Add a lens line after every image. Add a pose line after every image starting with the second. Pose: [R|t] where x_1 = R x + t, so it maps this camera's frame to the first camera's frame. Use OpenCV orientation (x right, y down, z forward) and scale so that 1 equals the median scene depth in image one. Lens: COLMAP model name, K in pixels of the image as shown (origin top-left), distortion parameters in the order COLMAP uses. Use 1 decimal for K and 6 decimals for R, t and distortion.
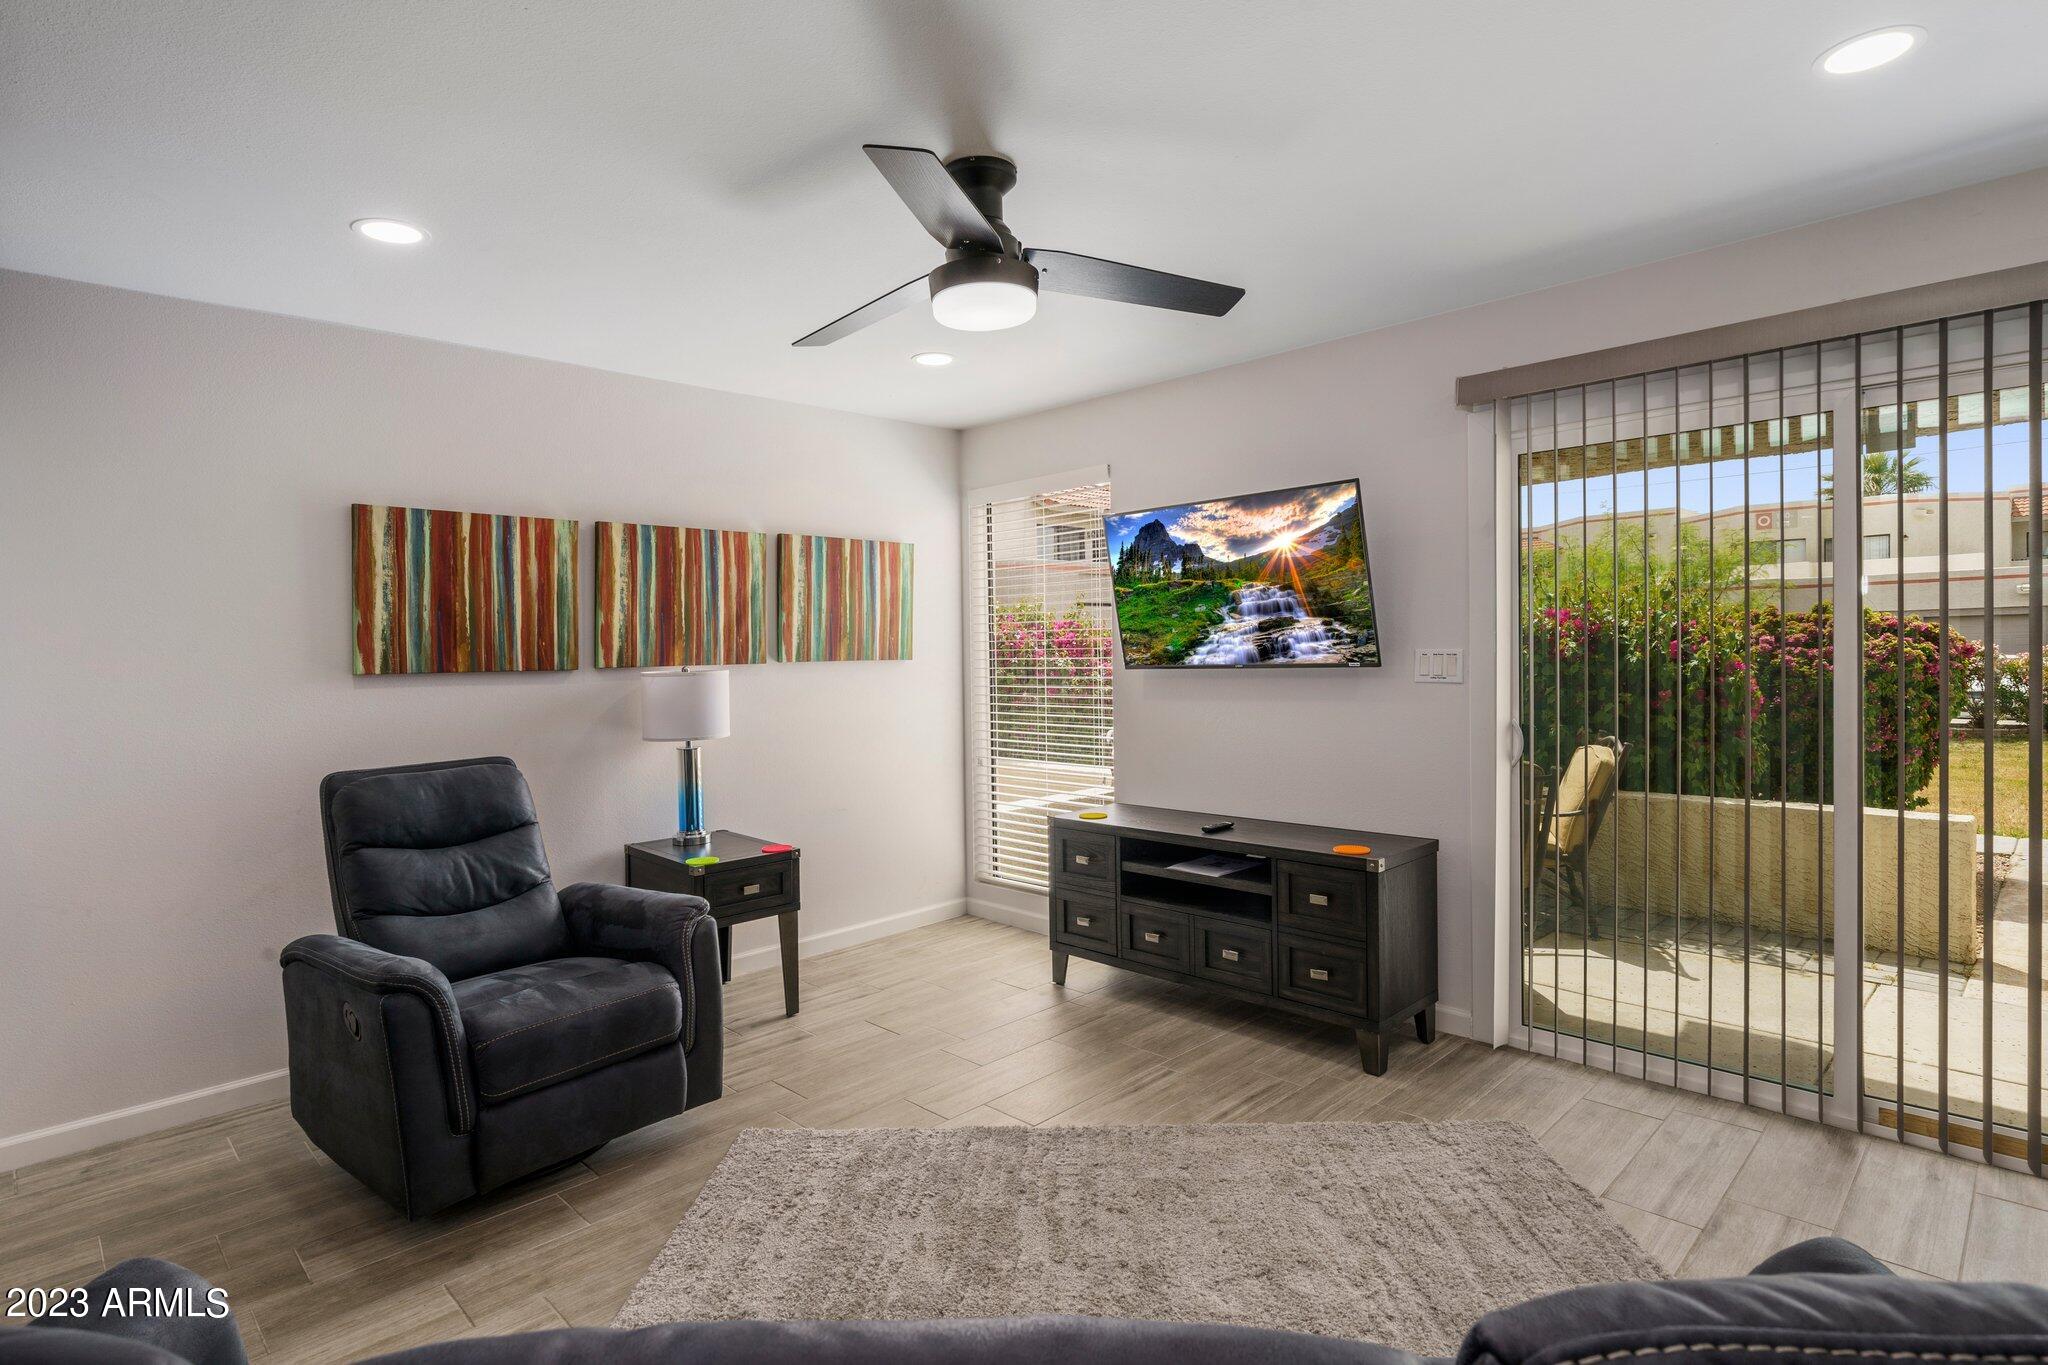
lens RADIAL K [[1035.6, 0, 1021.8], [0, 1035.6, 669.6], [0, 0, 1]] dist [-0.006607, 0.002508]
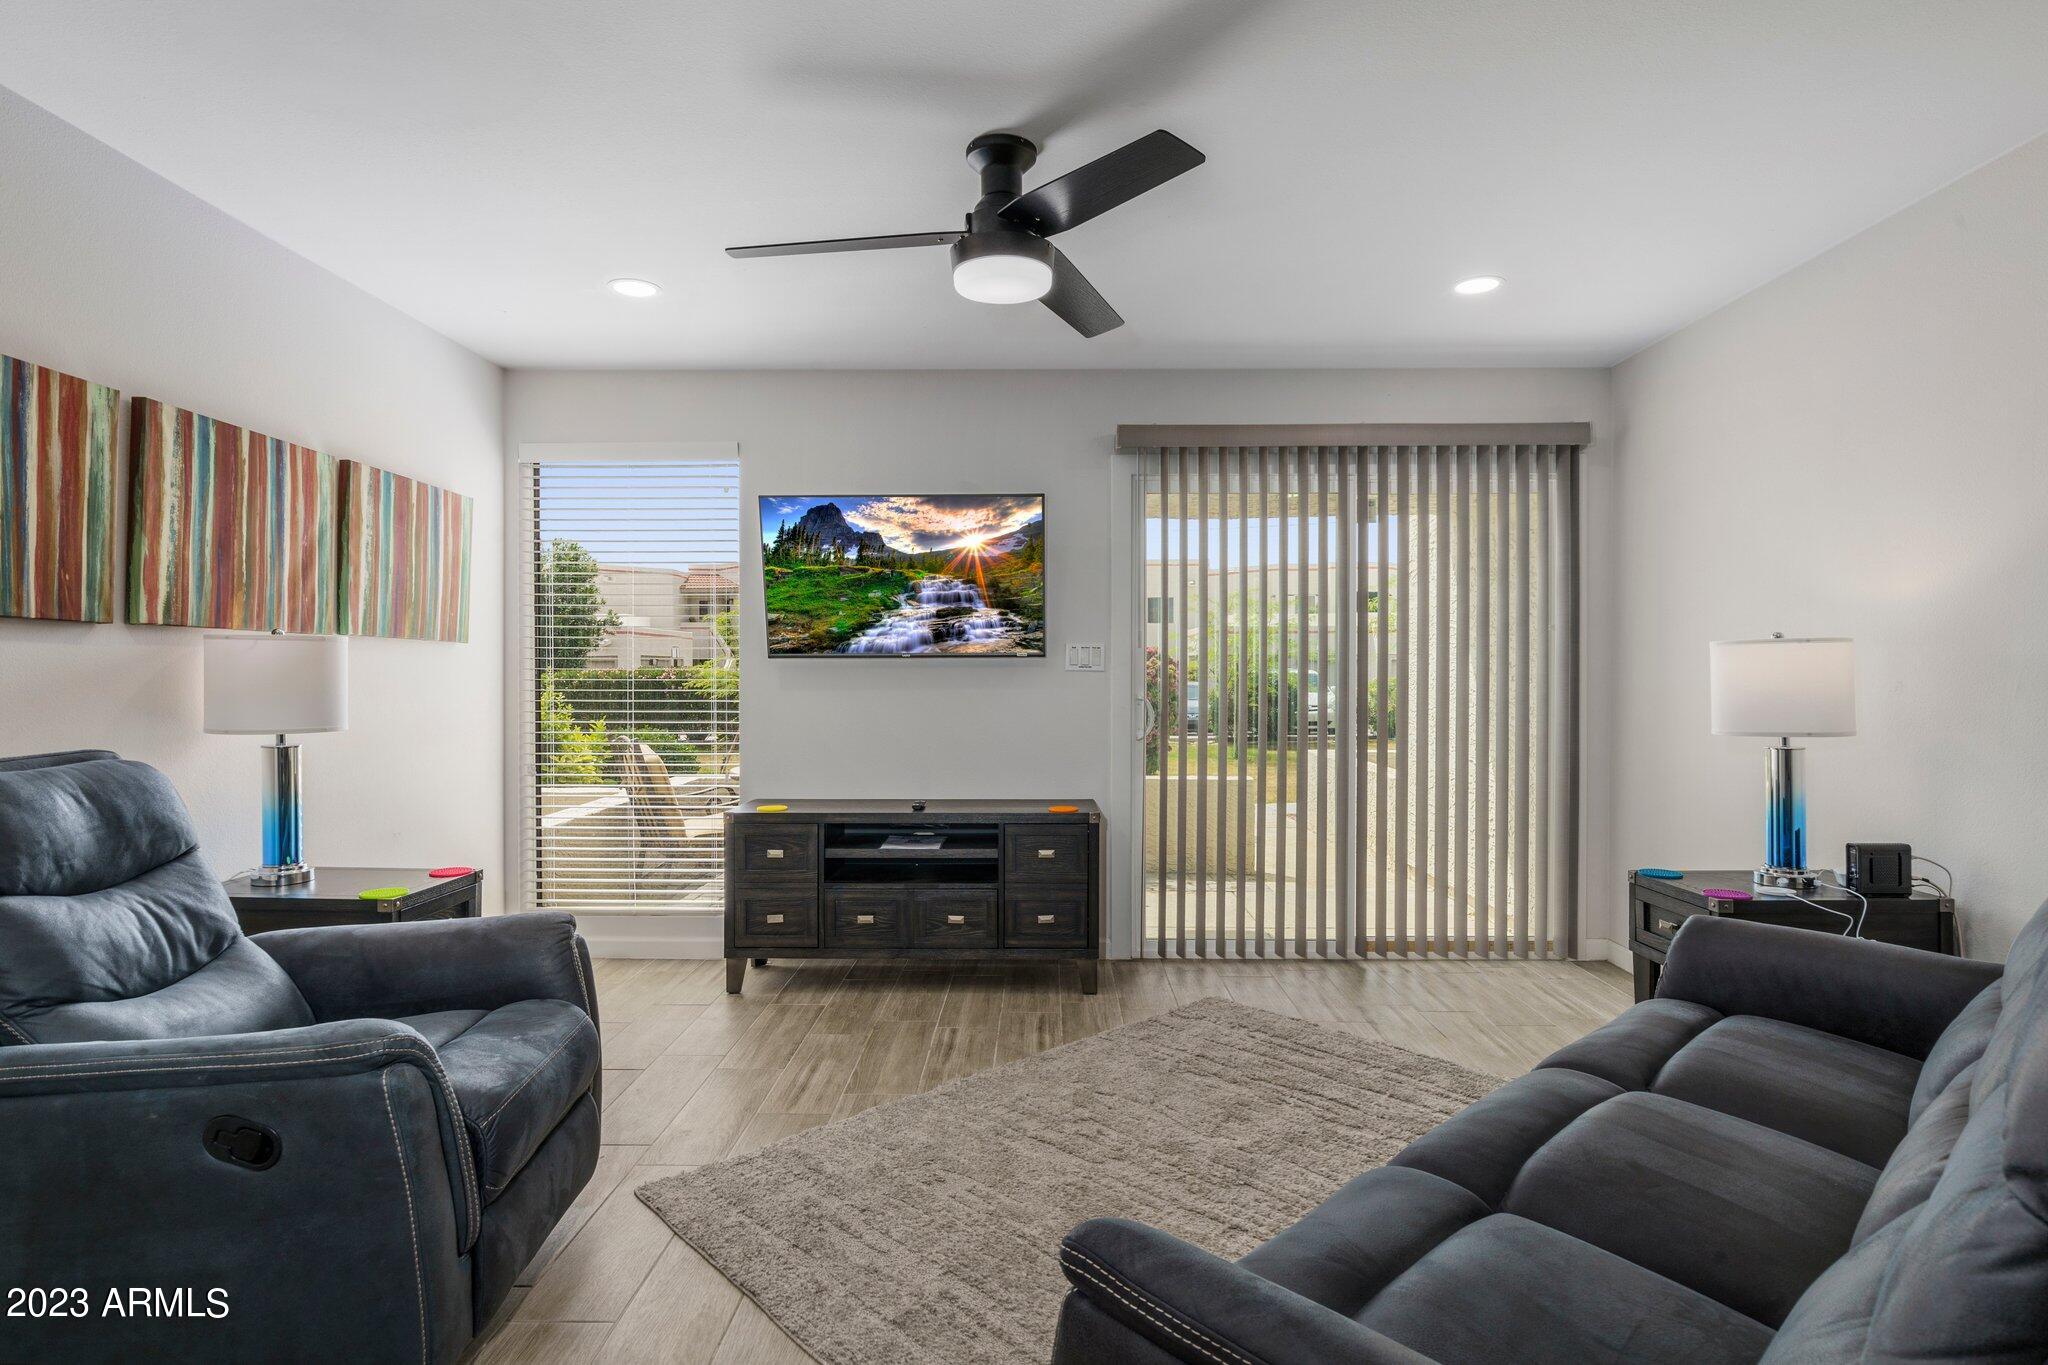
lens RADIAL K [[1098.7, 0, 1019.9], [0, 1098.7, 673.7], [0, 0, 1]] dist [-0.007447, 0.005027]
pose [[0.713963, 0.018320, 0.699944, -0.497093], [0.002768, 0.999576, -0.028985, 0.051506], [-0.700178, 0.022632, 0.713610, 0.127751]]
